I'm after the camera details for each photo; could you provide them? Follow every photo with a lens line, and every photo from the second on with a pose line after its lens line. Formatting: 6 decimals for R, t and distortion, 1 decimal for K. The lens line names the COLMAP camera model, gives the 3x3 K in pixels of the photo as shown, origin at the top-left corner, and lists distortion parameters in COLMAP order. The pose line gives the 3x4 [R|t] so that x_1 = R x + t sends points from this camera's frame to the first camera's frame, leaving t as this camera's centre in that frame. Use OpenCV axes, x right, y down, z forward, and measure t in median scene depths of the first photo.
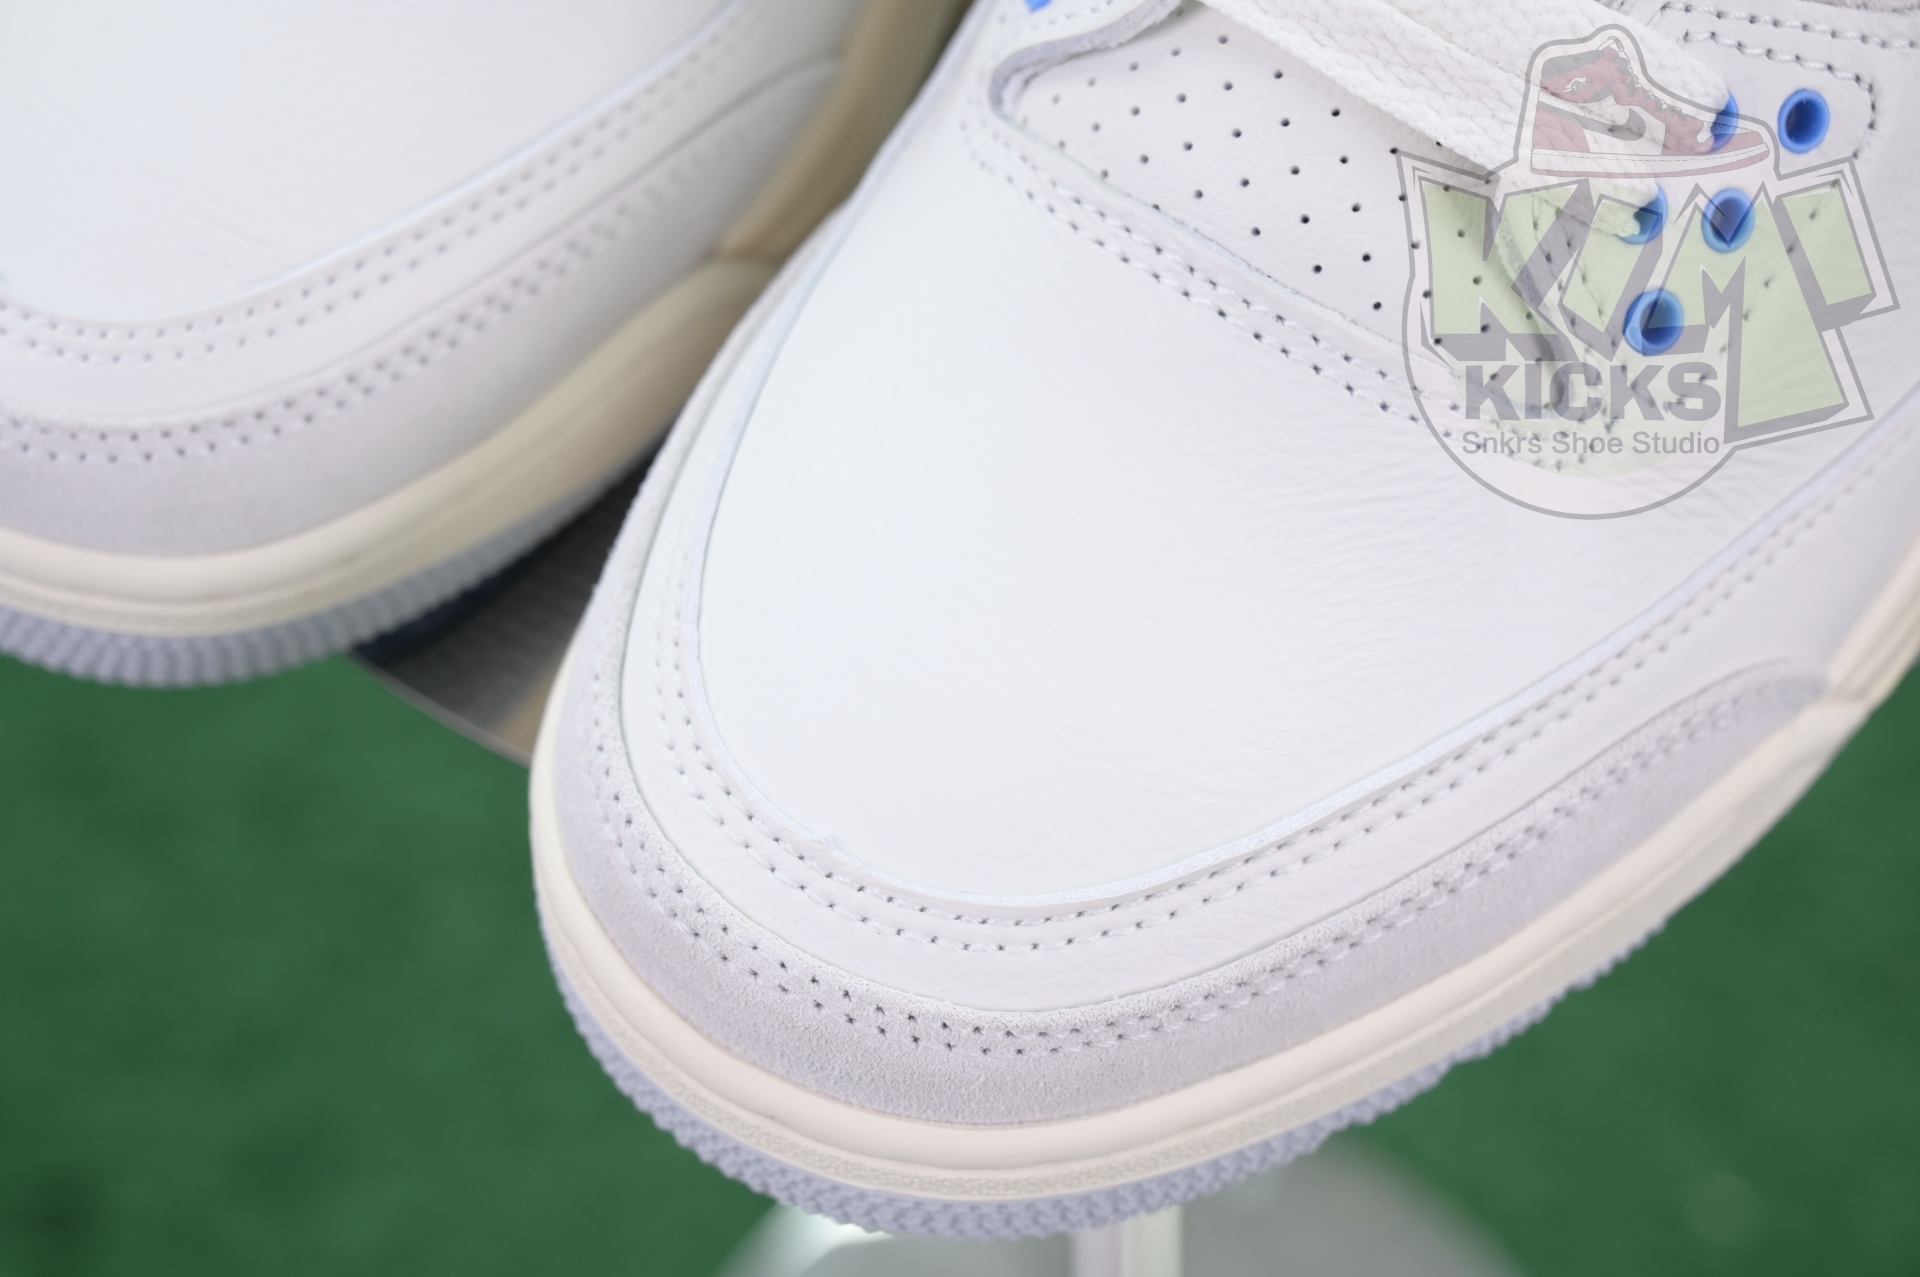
lens RADIAL K [[3904.2, 0, 963.1], [0, 3904.2, 627.6], [0, 0, 1]] dist [0.012431, 0.000000]
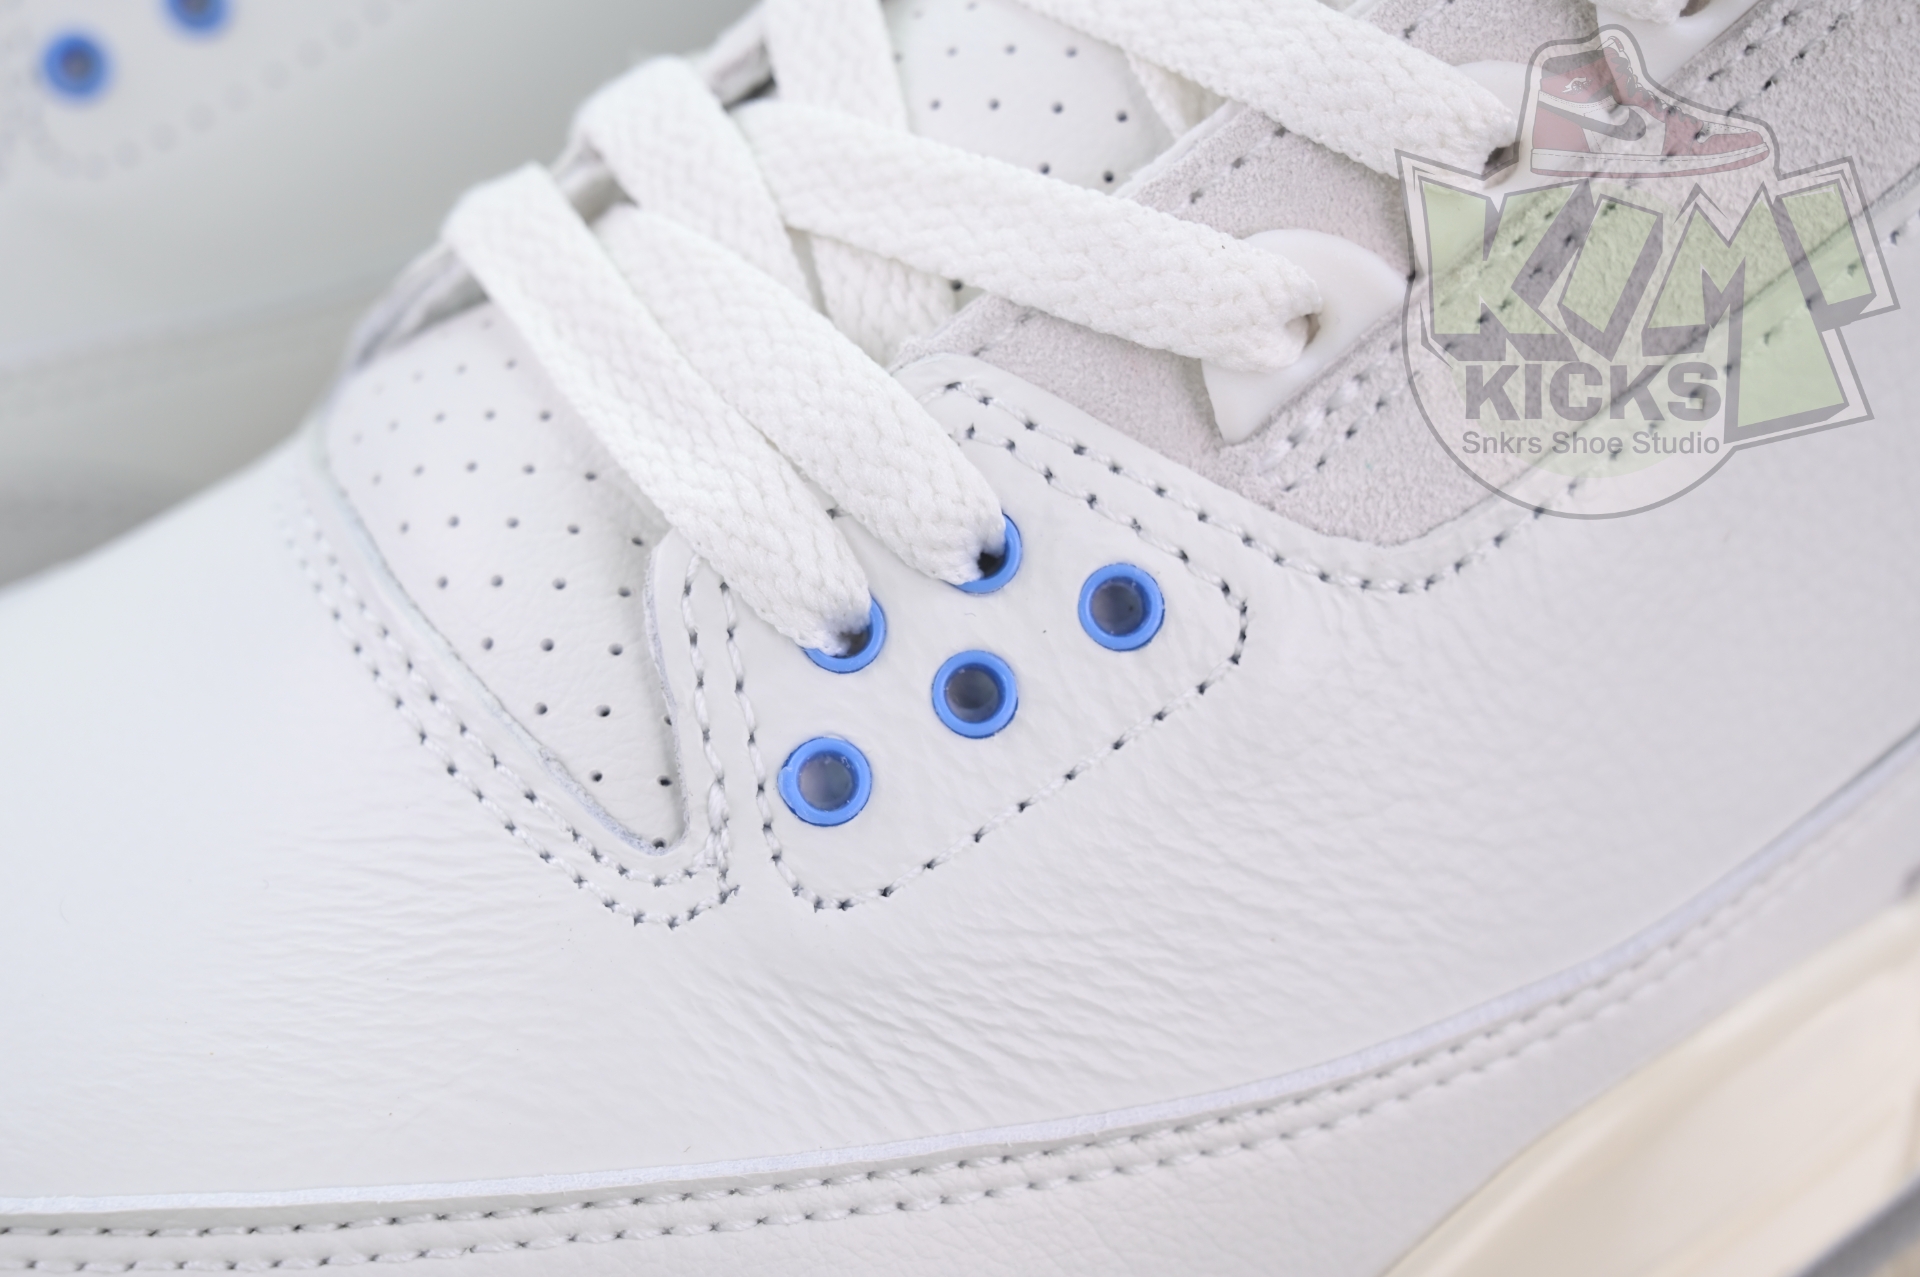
lens RADIAL K [[3904.2, 0, 952.8], [0, 3904.2, 633.4], [0, 0, 1]] dist [0.012431, 0.000000]
pose [[0.883335, 0.246565, -0.398654, 0.490605], [-0.378928, 0.876243, -0.297676, 0.109741], [0.275922, 0.414009, 0.867447, 0.352590]]
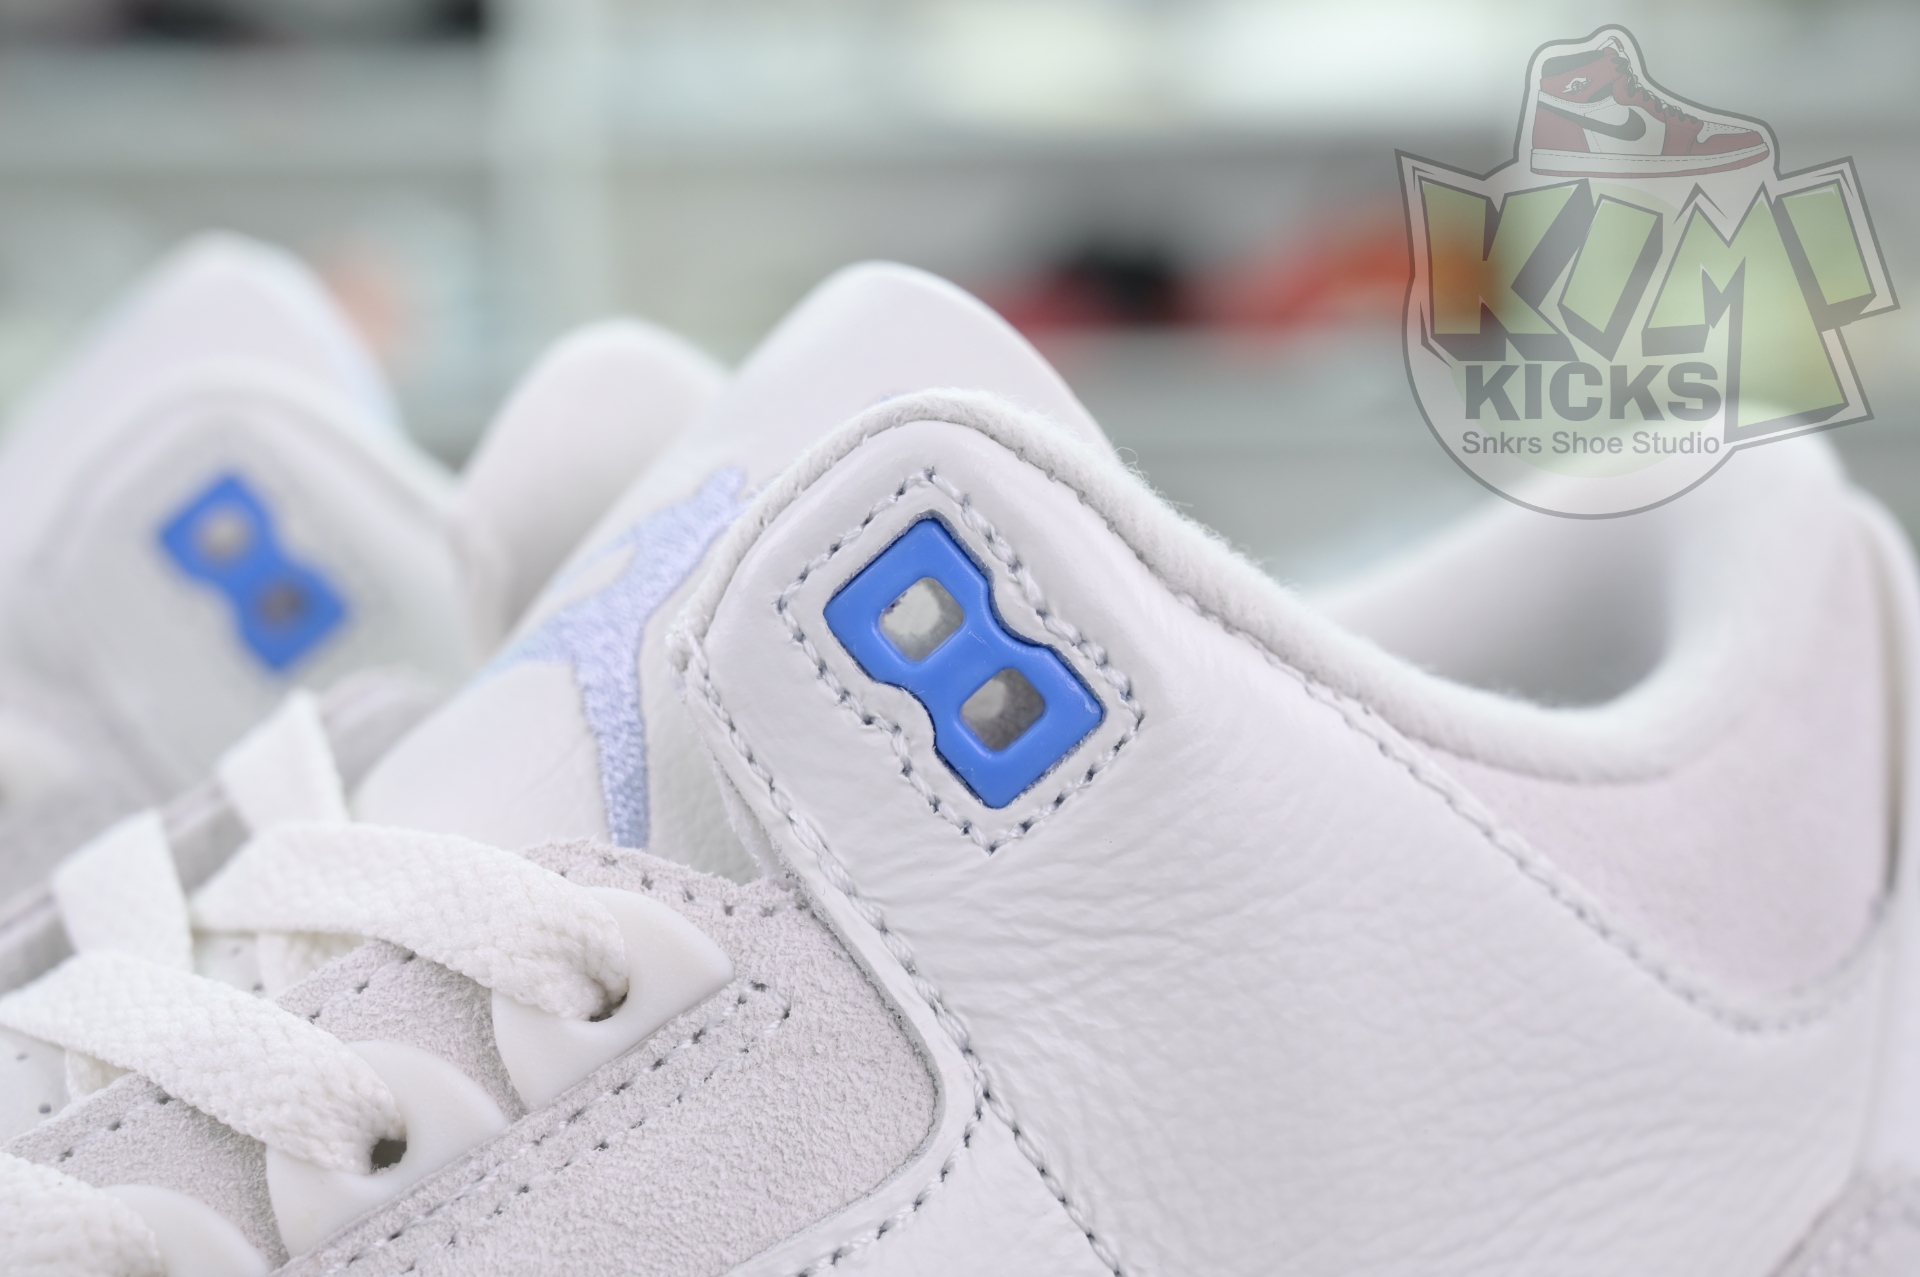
lens RADIAL K [[3904.2, 0, 889.8], [0, 3904.2, 562.1], [0, 0, 1]] dist [0.012431, 0.000000]
pose [[0.816345, 0.028611, -0.576856, 0.752250], [-0.502435, 0.527768, -0.684850, 0.155640], [0.284852, 0.848907, 0.445215, 0.613038]]
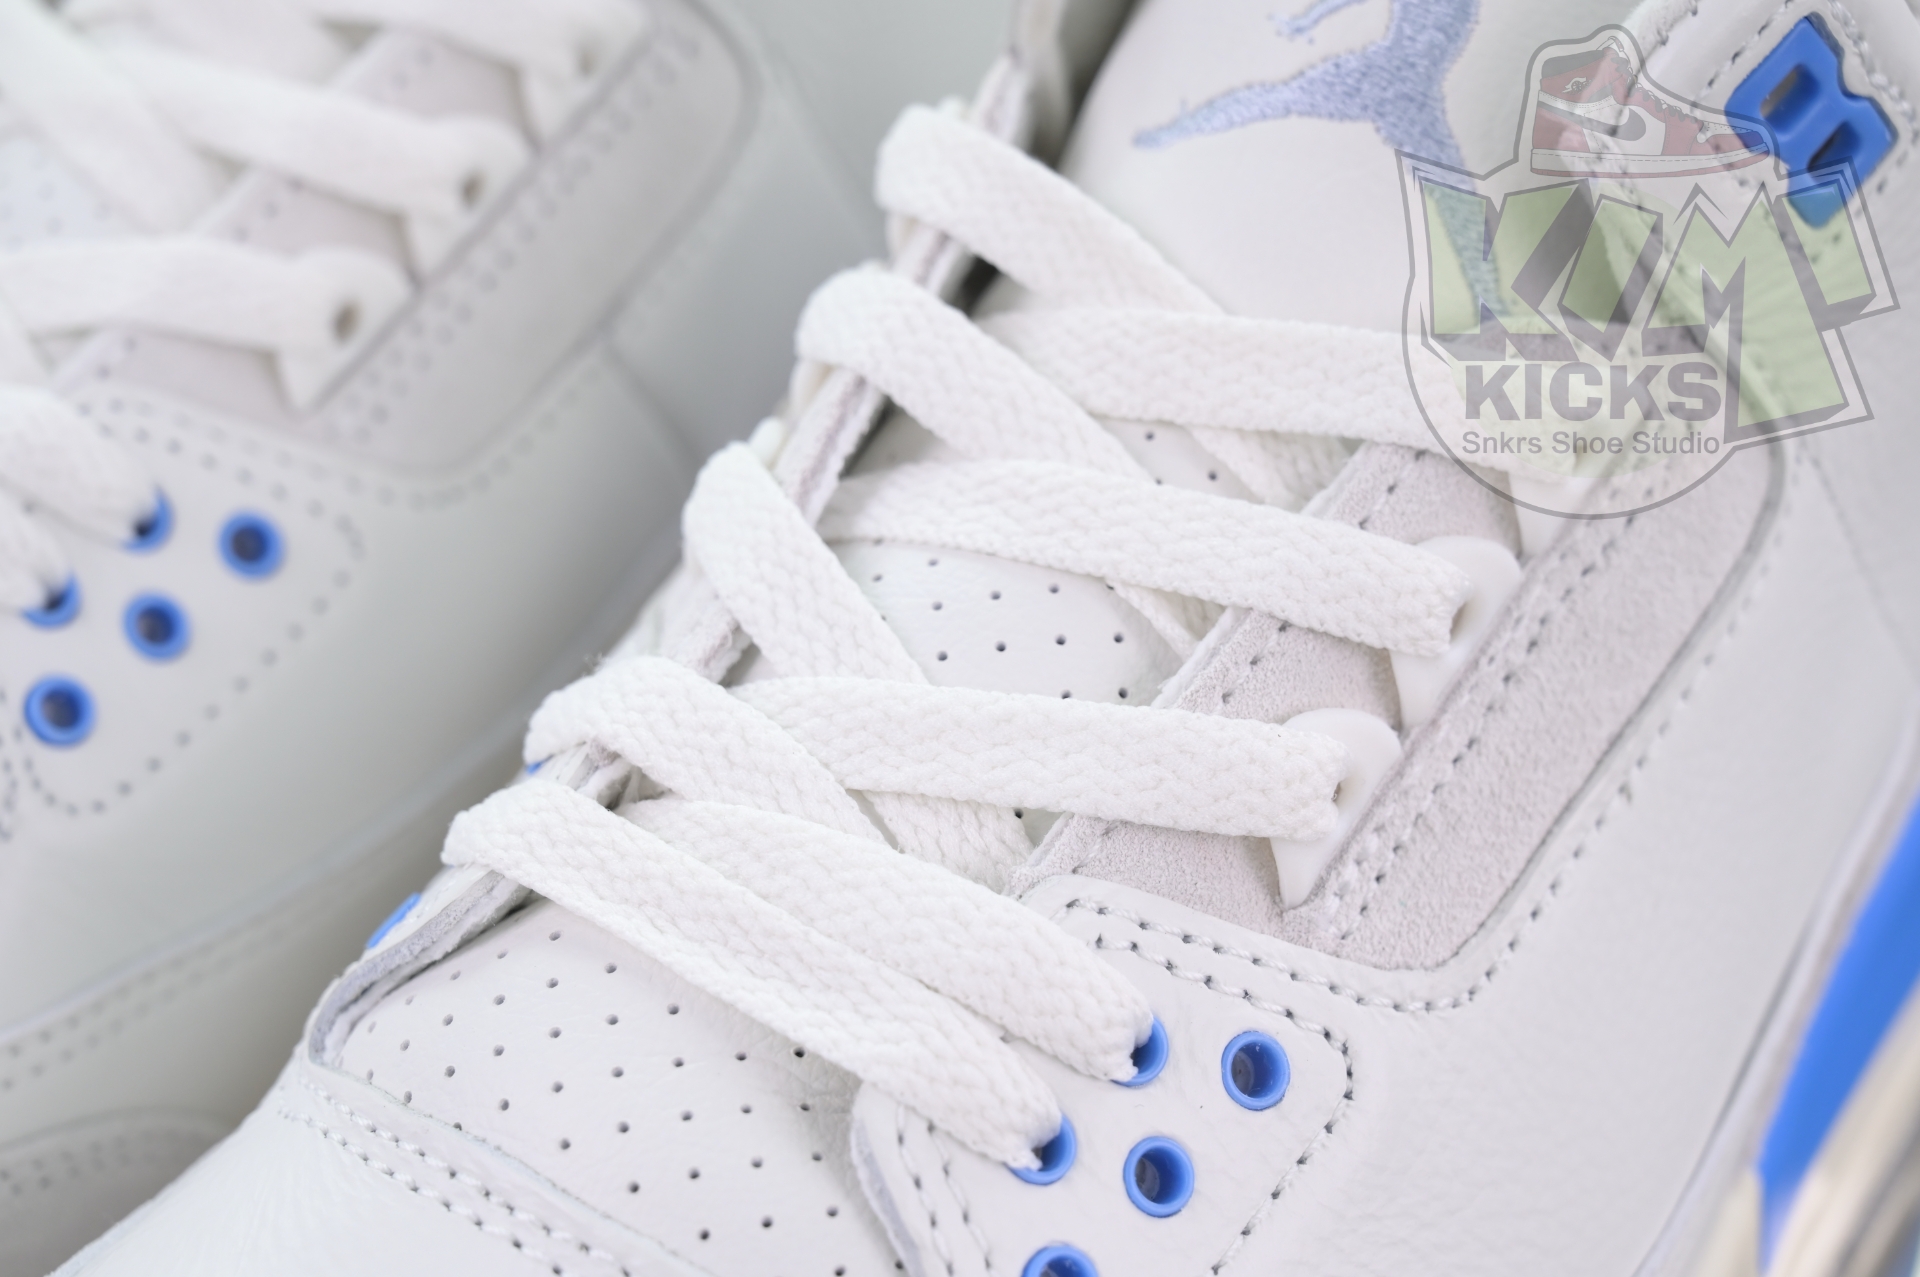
lens RADIAL K [[3904.2, 0, 942.0], [0, 3904.2, 643.3], [0, 0, 1]] dist [0.012431, 0.000000]
pose [[0.998424, 0.038665, -0.040665, 0.181371], [-0.053414, 0.876949, -0.477606, 0.190303], [0.017194, 0.479025, 0.877633, 0.236867]]
